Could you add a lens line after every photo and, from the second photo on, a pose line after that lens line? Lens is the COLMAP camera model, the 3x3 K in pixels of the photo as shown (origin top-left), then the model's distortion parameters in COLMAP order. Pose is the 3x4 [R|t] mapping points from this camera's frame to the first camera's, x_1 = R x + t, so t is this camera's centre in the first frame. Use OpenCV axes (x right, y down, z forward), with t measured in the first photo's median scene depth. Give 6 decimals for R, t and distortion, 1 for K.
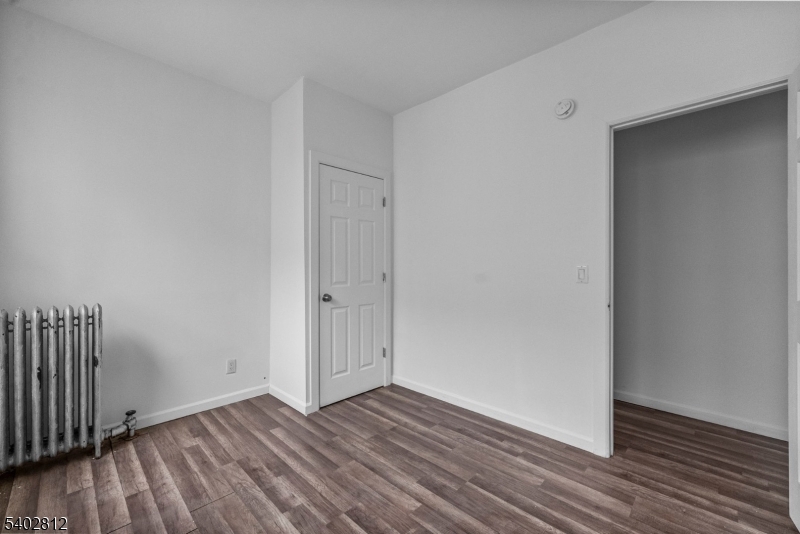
lens RADIAL K [[324.7, 0, 400.0], [0, 324.7, 267.0], [0, 0, 1]] dist [0.000040, 0.000066]
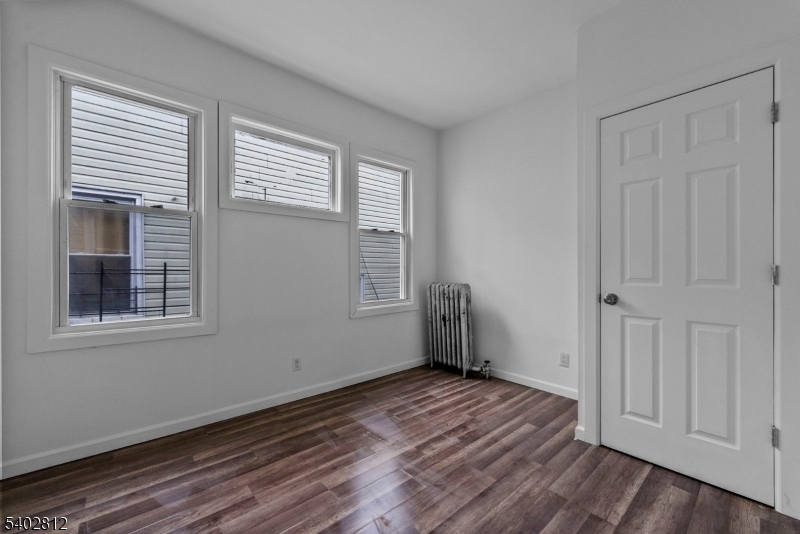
lens RADIAL K [[324.7, 0, 400.0], [0, 324.7, 267.0], [0, 0, 1]] dist [0.000040, 0.000066]
pose [[-0.067589, -0.004801, -0.997702, 0.634226], [0.000006, 0.999988, -0.004813, 0.031525], [0.997713, -0.000332, -0.067588, 0.695828]]
